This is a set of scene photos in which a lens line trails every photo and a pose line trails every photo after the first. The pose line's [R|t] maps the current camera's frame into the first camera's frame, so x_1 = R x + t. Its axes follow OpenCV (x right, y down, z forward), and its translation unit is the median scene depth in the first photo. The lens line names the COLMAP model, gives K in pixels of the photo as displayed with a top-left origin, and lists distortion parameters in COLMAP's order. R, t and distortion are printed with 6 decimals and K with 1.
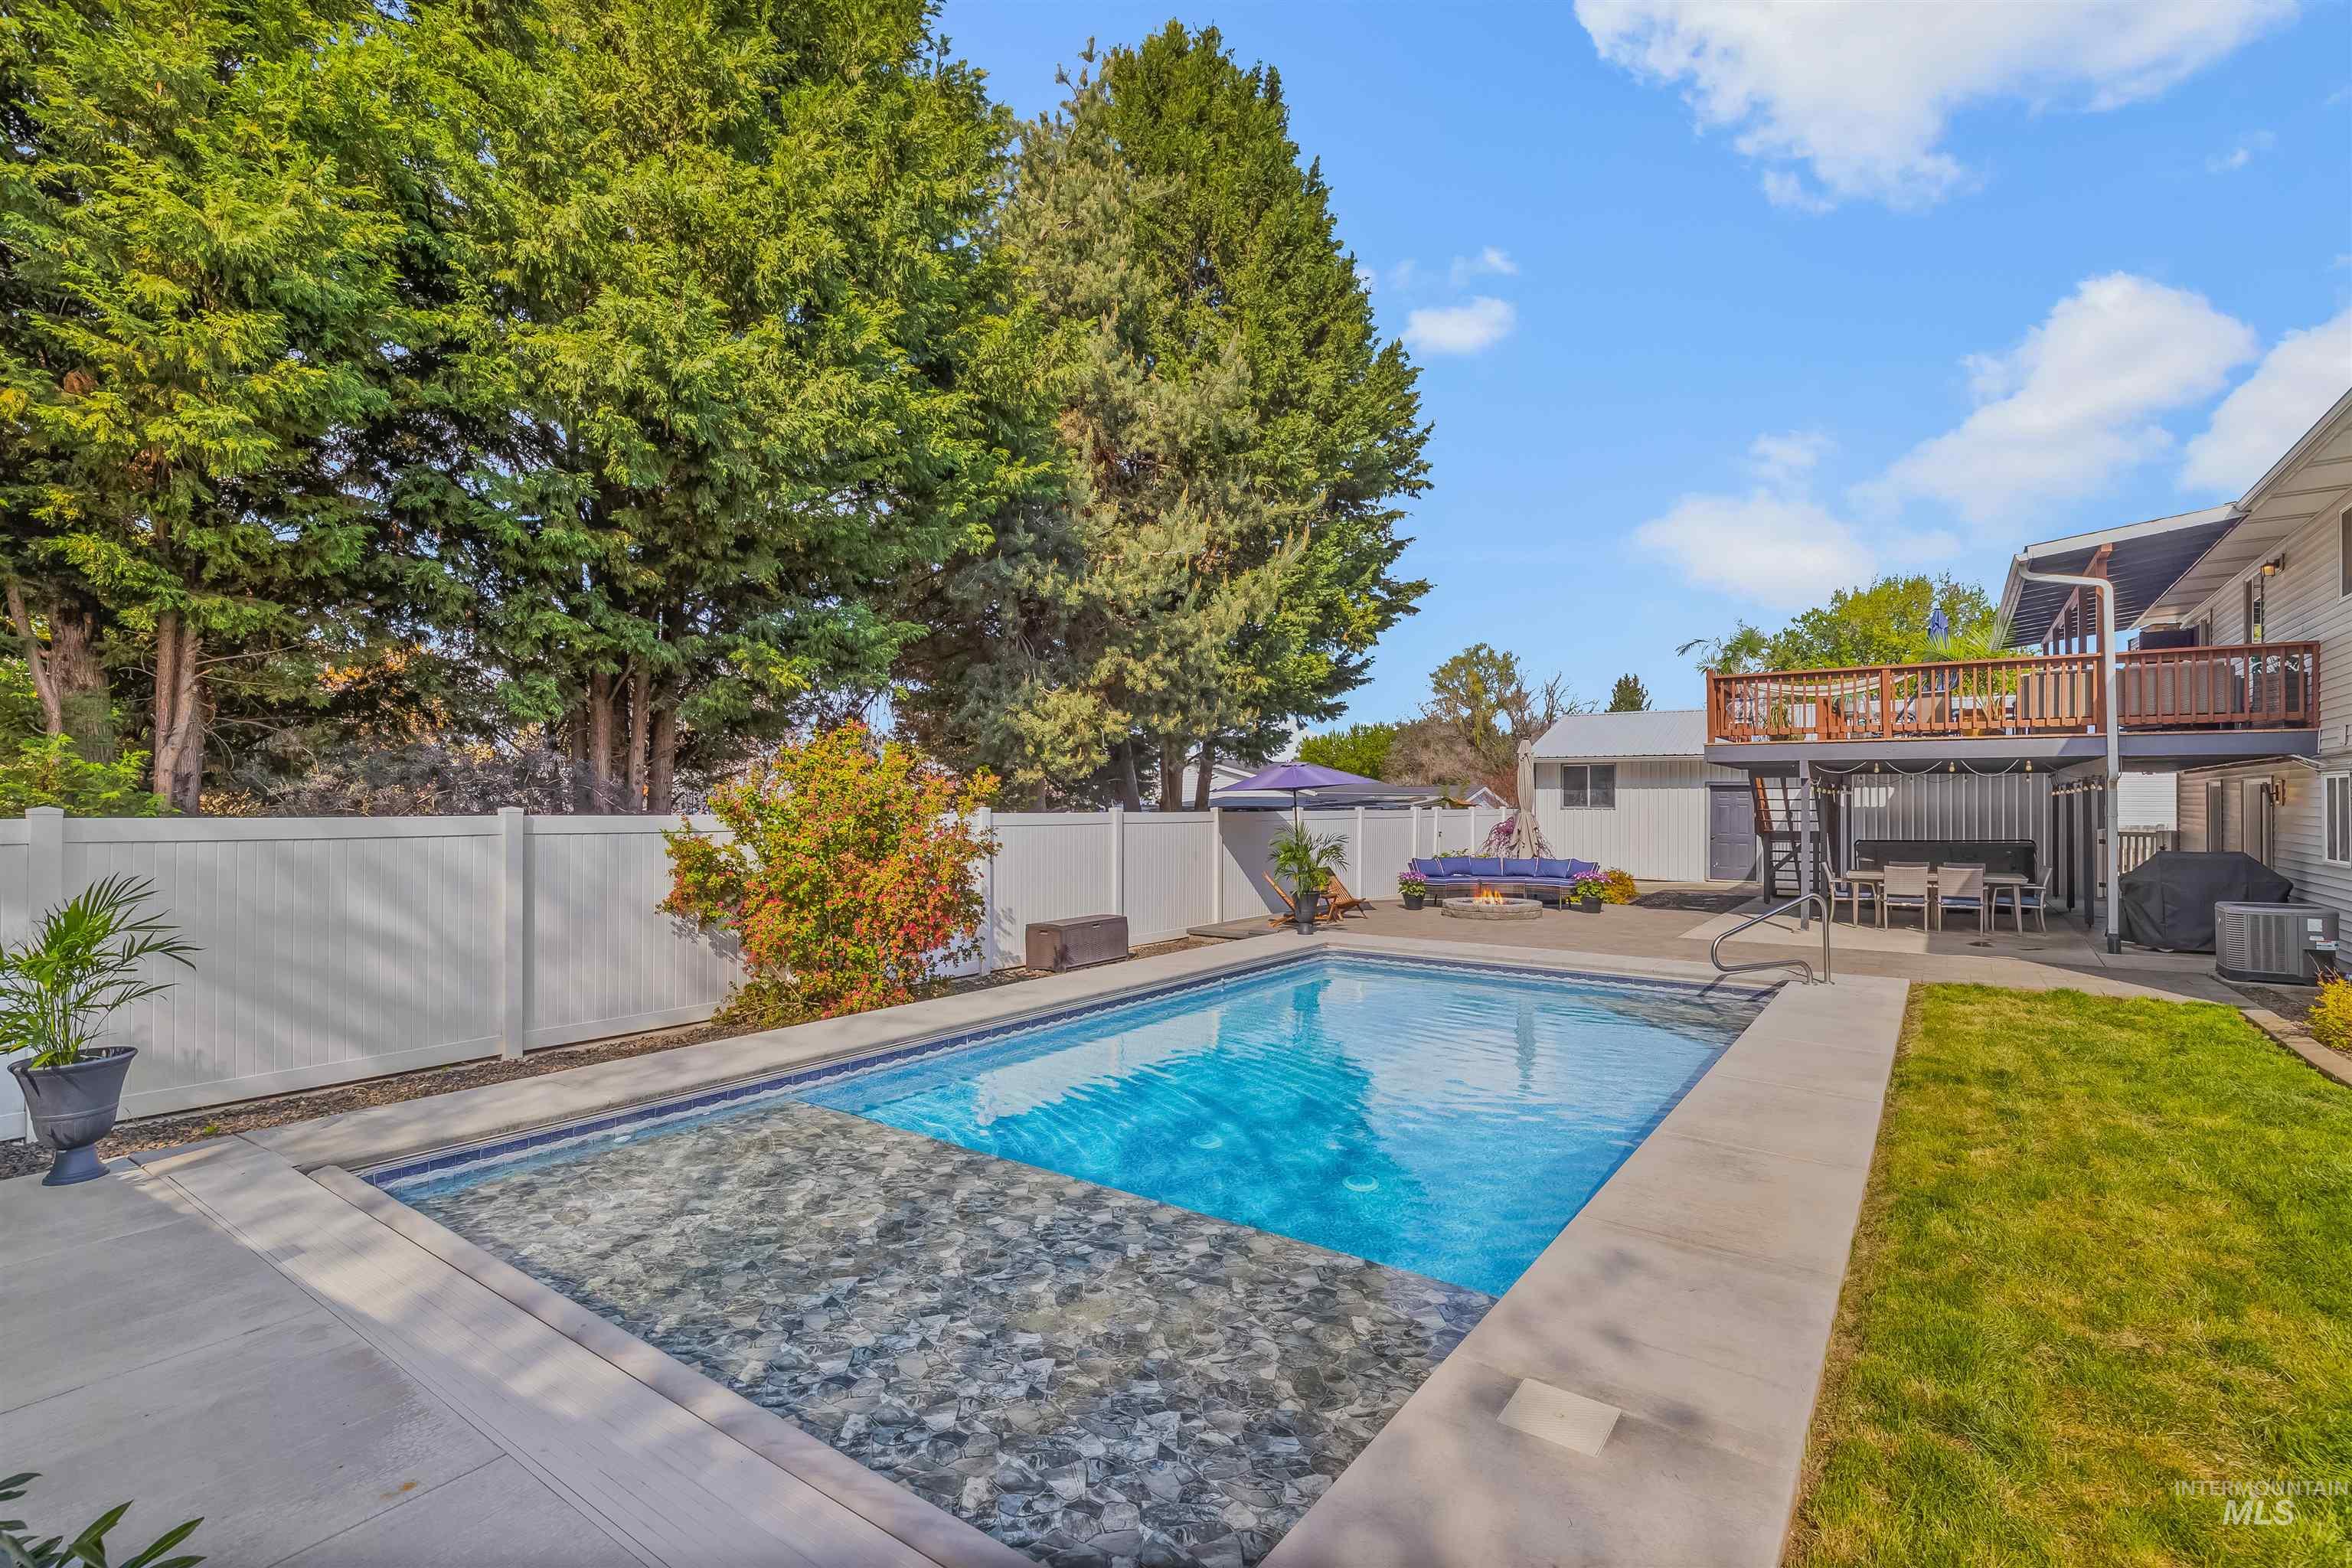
lens RADIAL K [[1078.0, 0, 1176.0], [0, 1078.0, 784.0], [0, 0, 1]] dist [-0.017503, -0.000025]
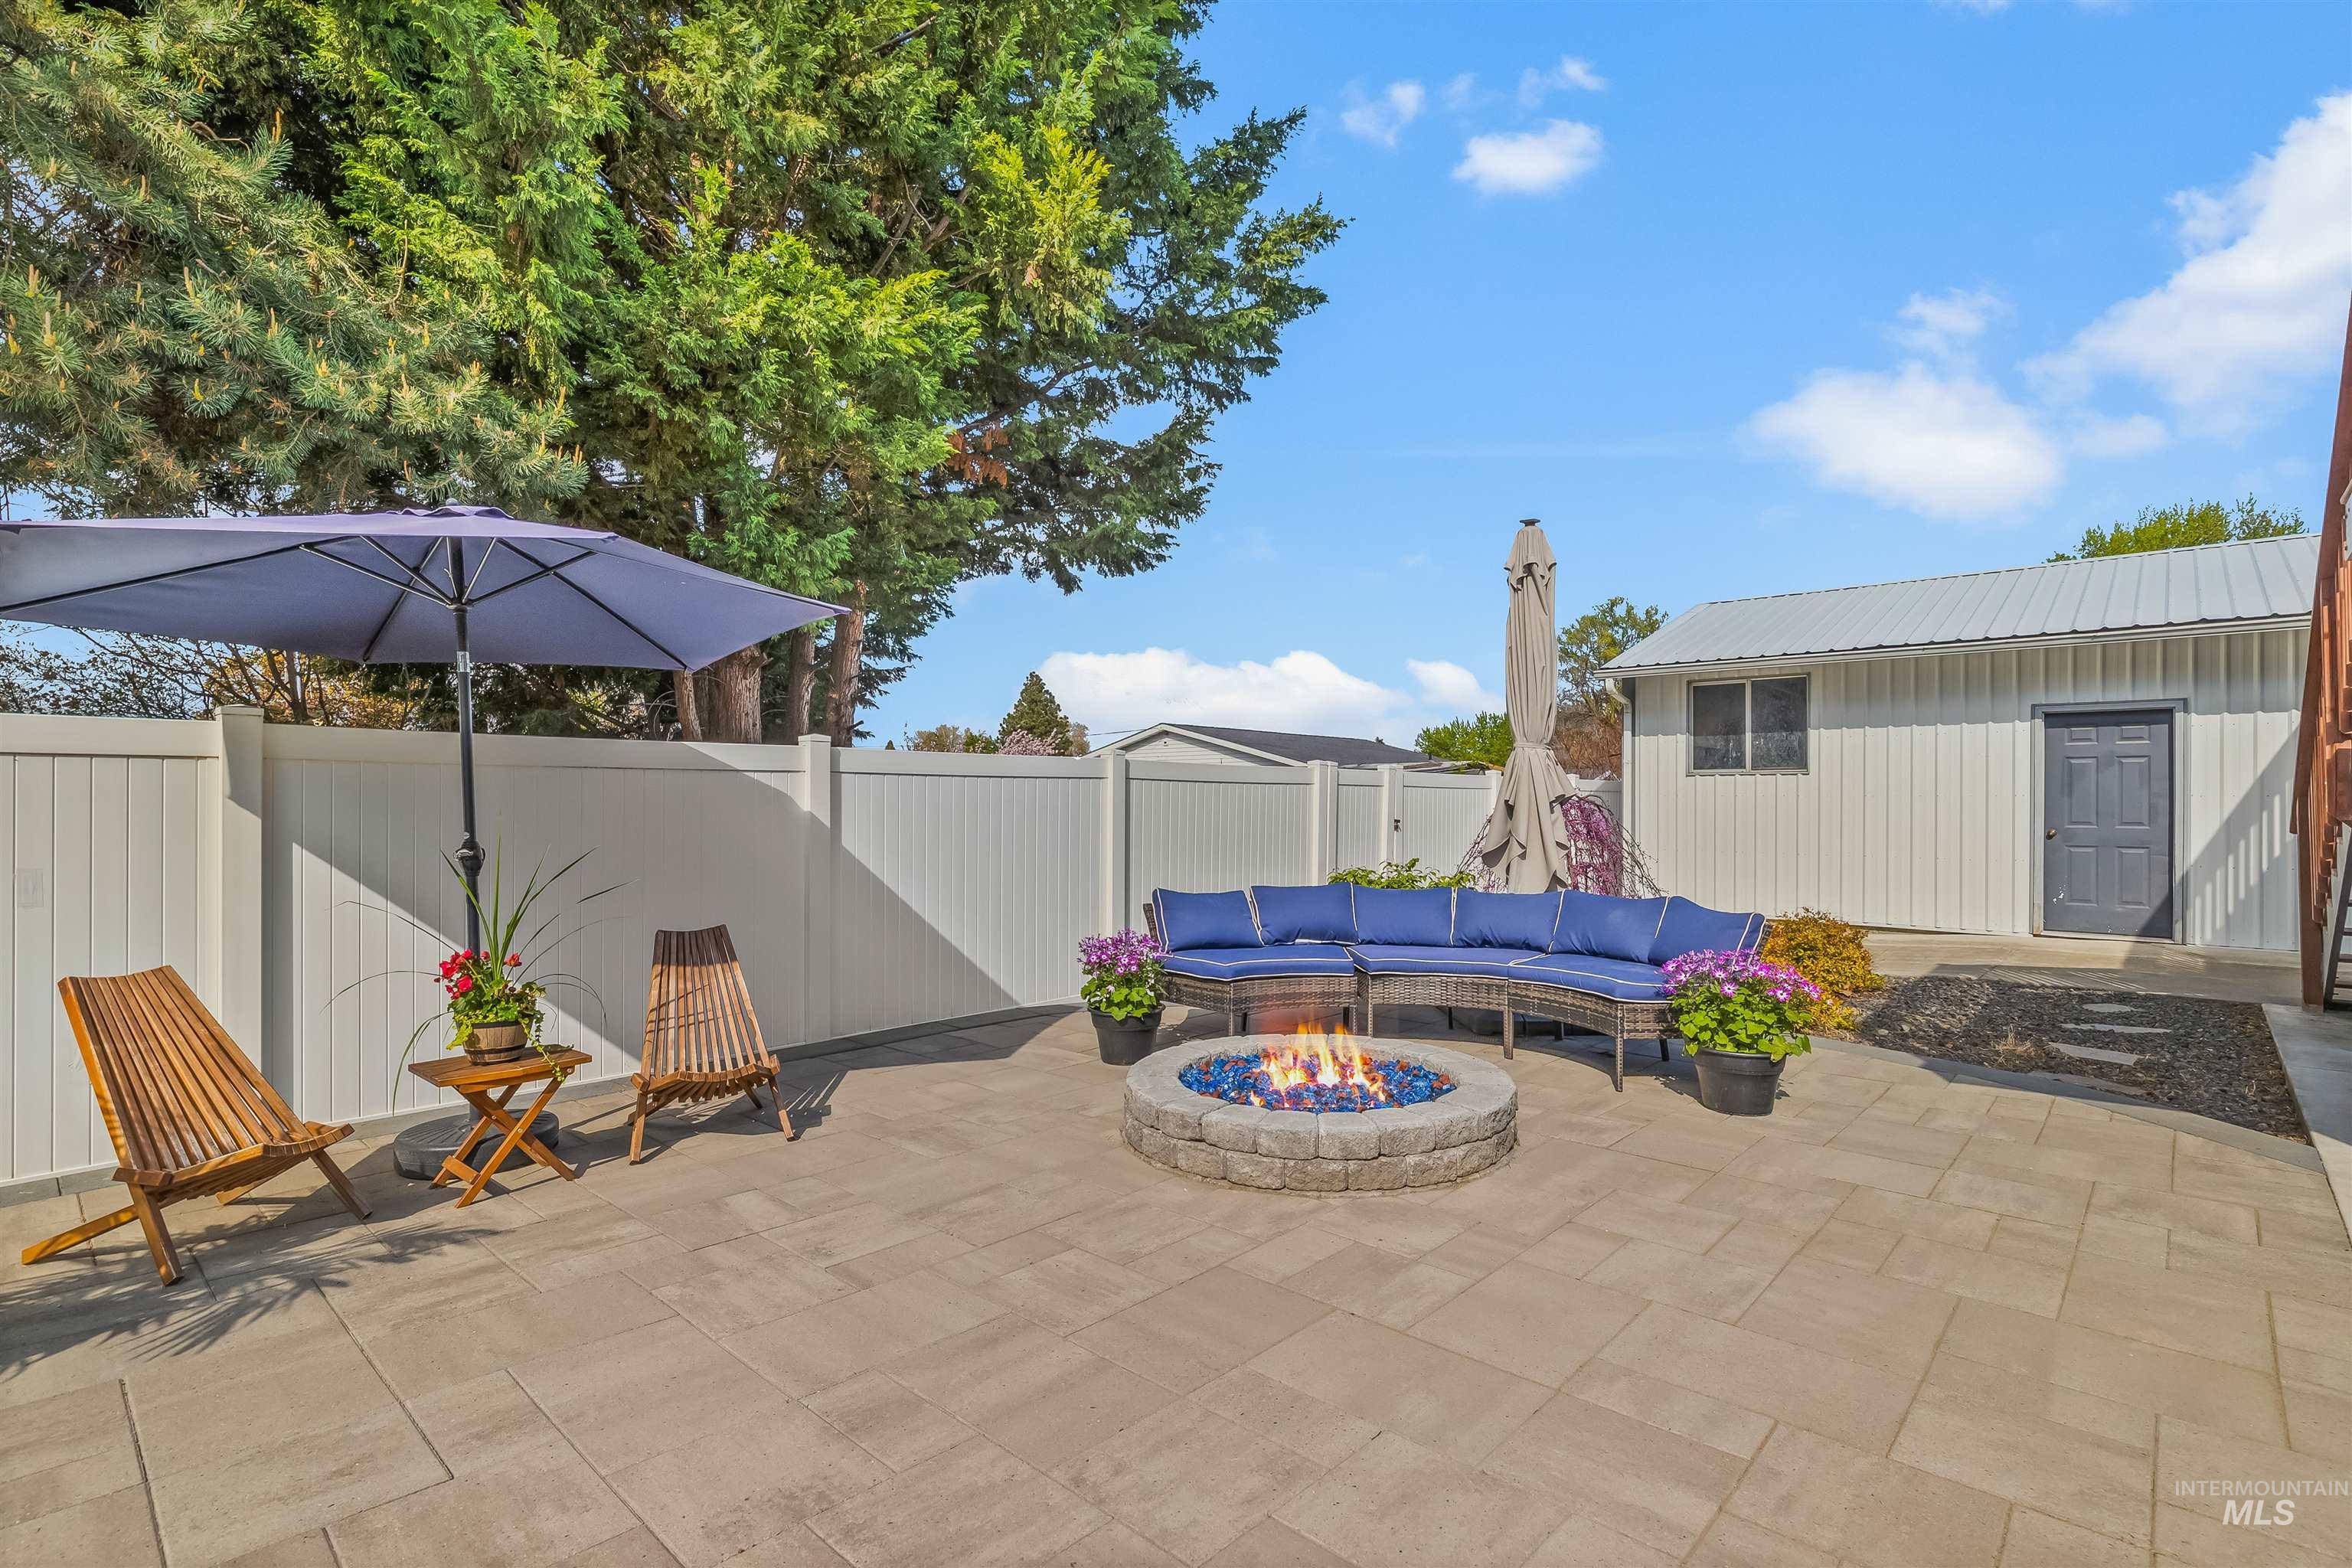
lens RADIAL K [[1088.6, 0, 1179.1], [0, 1088.6, 791.1], [0, 0, 1]] dist [-0.022209, -0.000011]
pose [[0.991906, 0.000817, -0.126970, 0.344766], [-0.000217, 0.999989, 0.004737, 0.048203], [0.126972, -0.004671, 0.991895, 0.874307]]
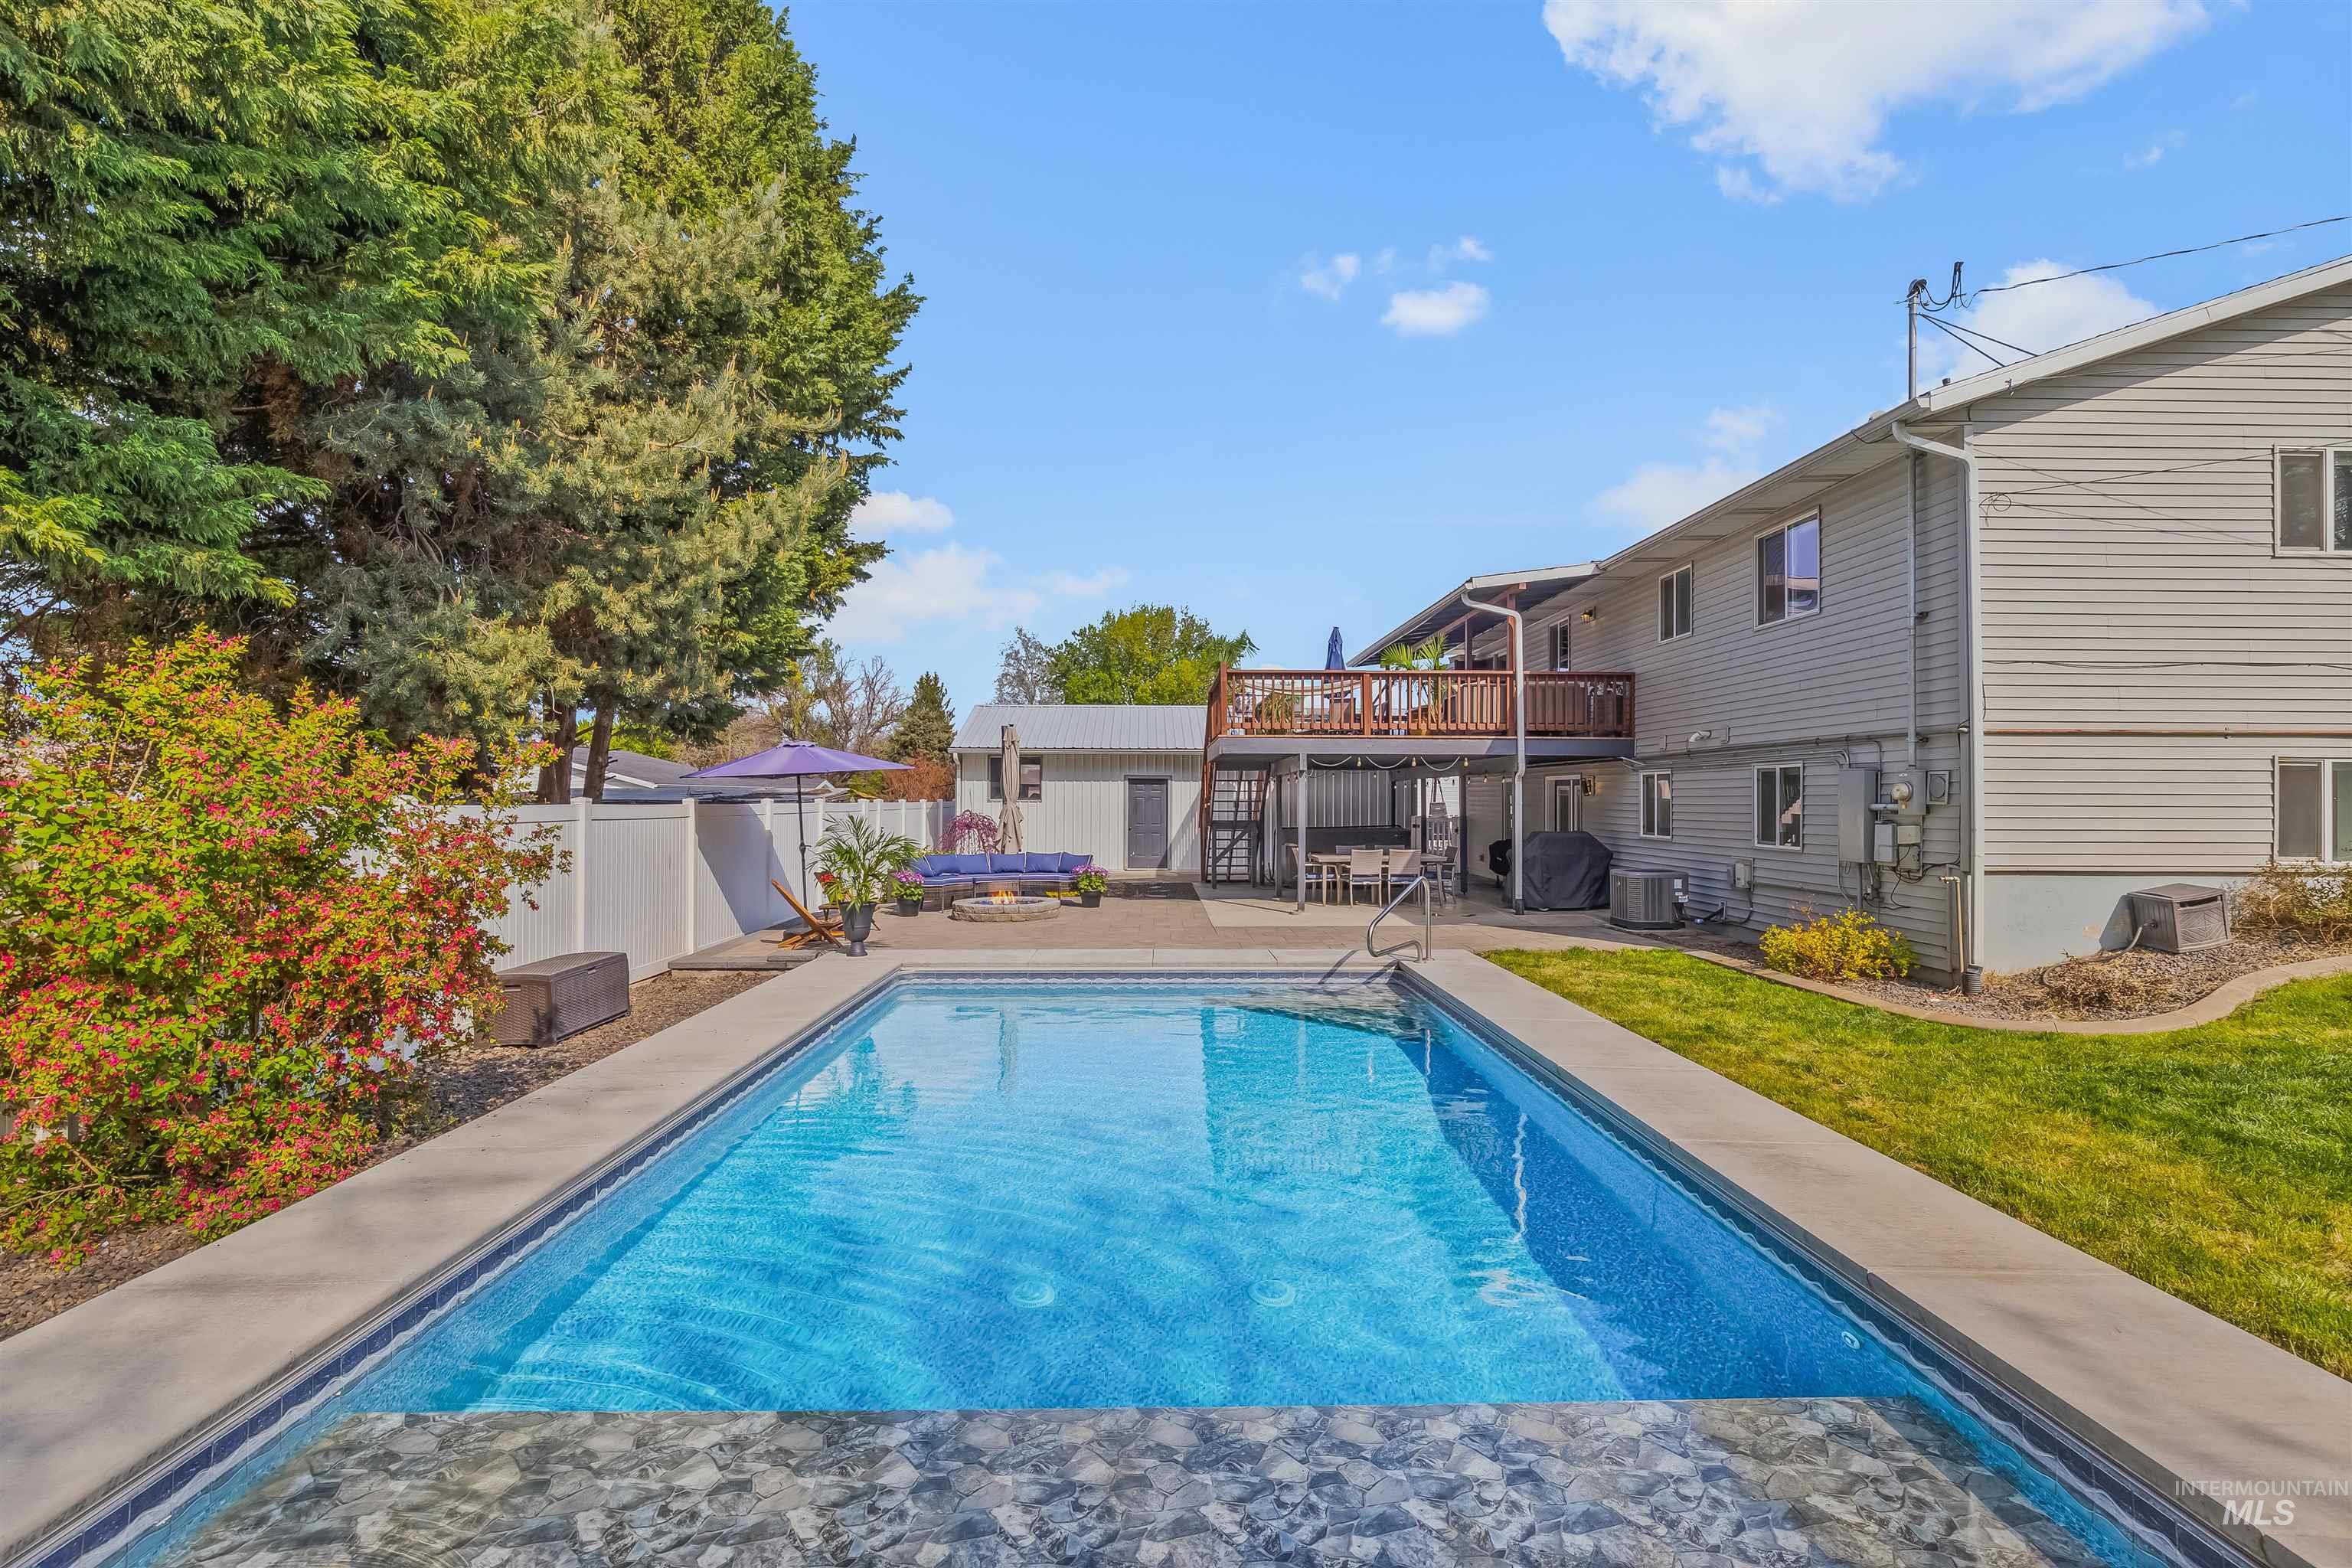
lens RADIAL K [[1088.6, 0, 1179.1], [0, 1088.6, 791.1], [0, 0, 1]] dist [-0.022209, -0.000011]
pose [[0.791444, 0.003584, 0.611231, -0.180588], [-0.010128, 0.999922, 0.007251, 0.008919], [-0.611158, -0.011929, 0.791419, 0.212923]]
